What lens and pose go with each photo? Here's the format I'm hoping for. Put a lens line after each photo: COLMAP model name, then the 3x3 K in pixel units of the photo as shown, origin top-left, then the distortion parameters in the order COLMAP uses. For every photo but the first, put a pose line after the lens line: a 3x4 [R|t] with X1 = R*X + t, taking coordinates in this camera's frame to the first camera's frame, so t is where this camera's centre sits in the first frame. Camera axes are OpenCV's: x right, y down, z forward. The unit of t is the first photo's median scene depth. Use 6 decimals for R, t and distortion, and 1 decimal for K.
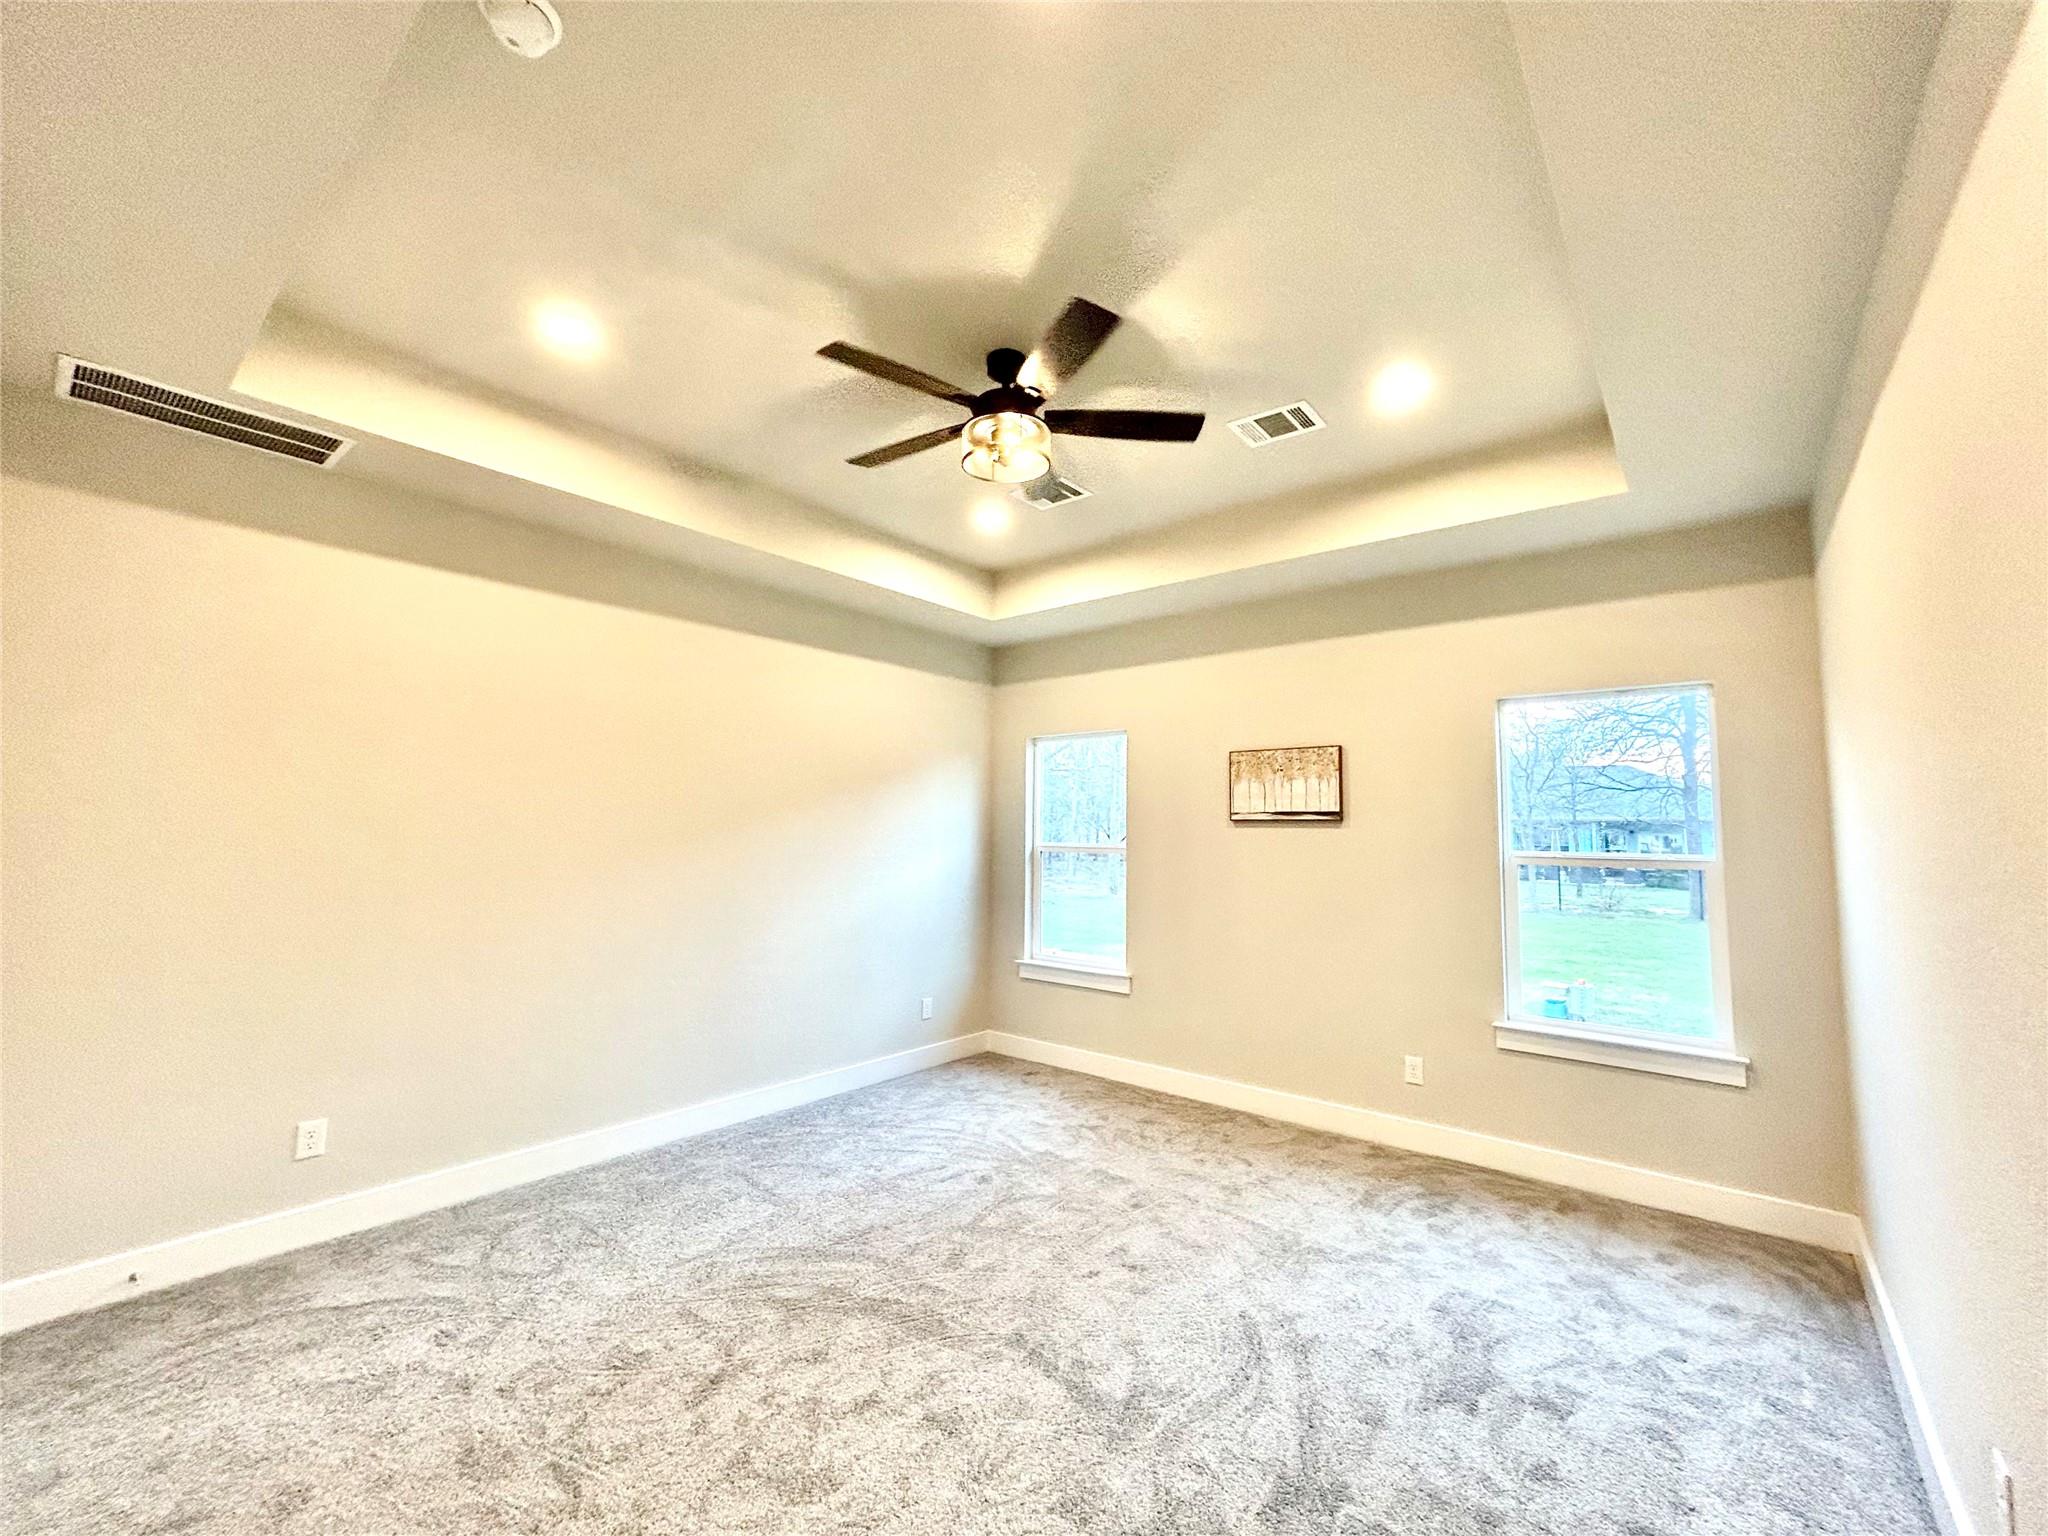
lens RADIAL K [[837.8, 0, 1011.0], [0, 837.8, 764.4], [0, 0, 1]] dist [-0.000803, 0.001716]
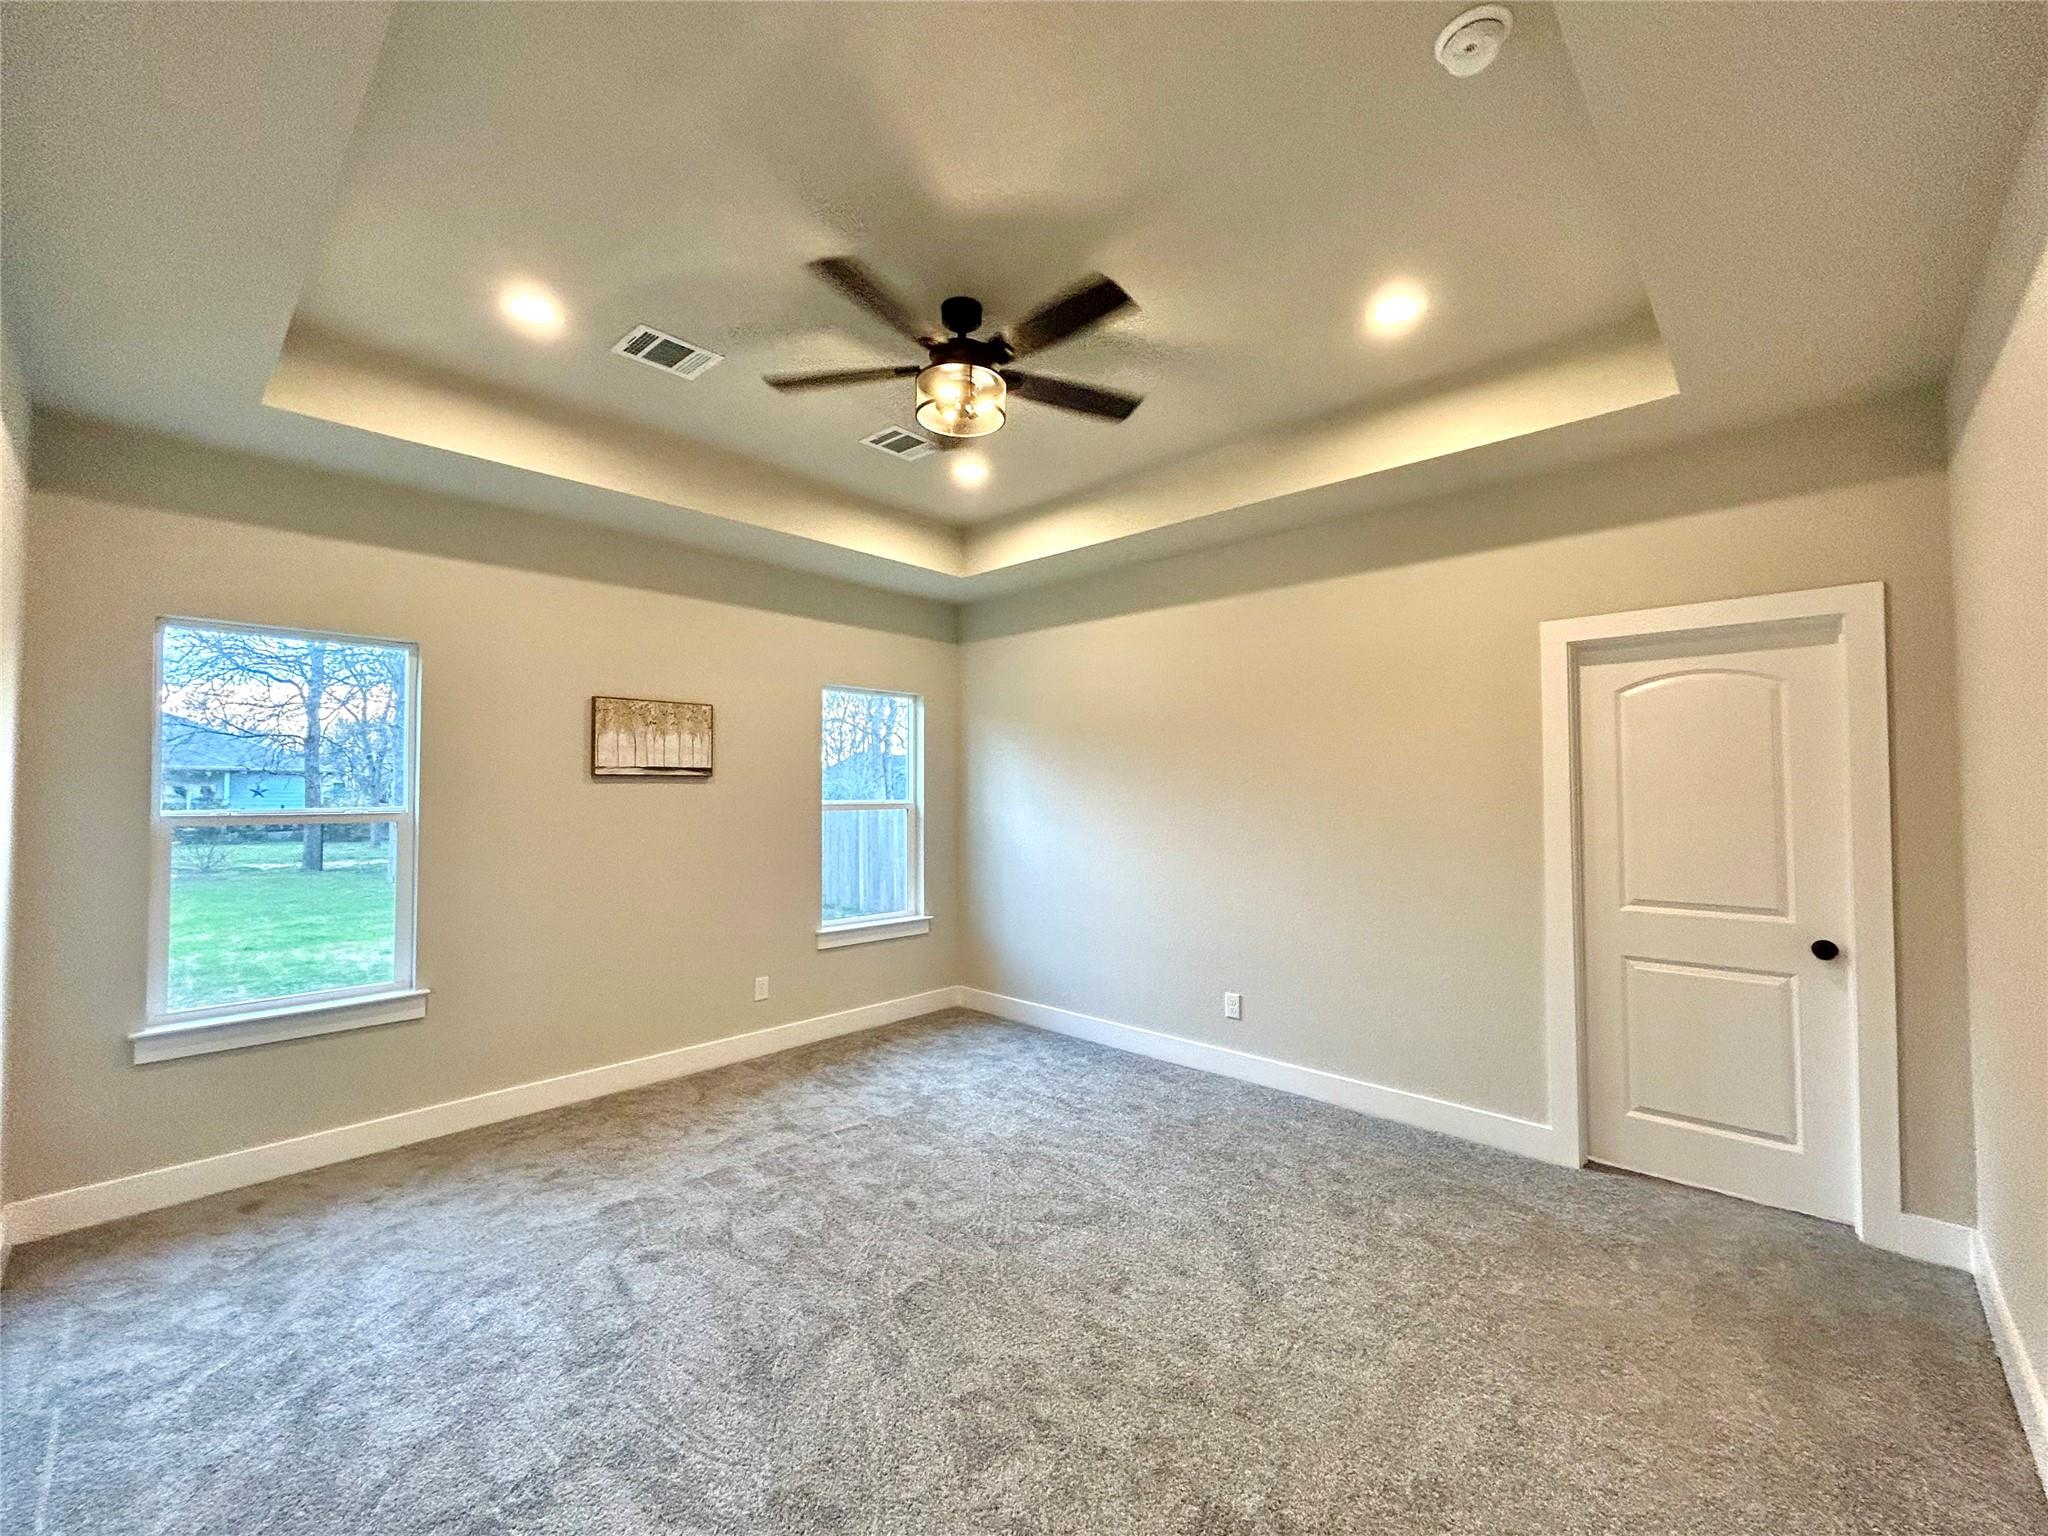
lens RADIAL K [[837.8, 0, 1014.1], [0, 837.8, 765.6], [0, 0, 1]] dist [-0.000803, 0.001716]
pose [[0.069618, 0.021077, 0.997351, -0.860913], [-0.073877, 0.997140, -0.015916, 0.057258], [-0.994834, -0.072573, 0.070976, 0.747507]]
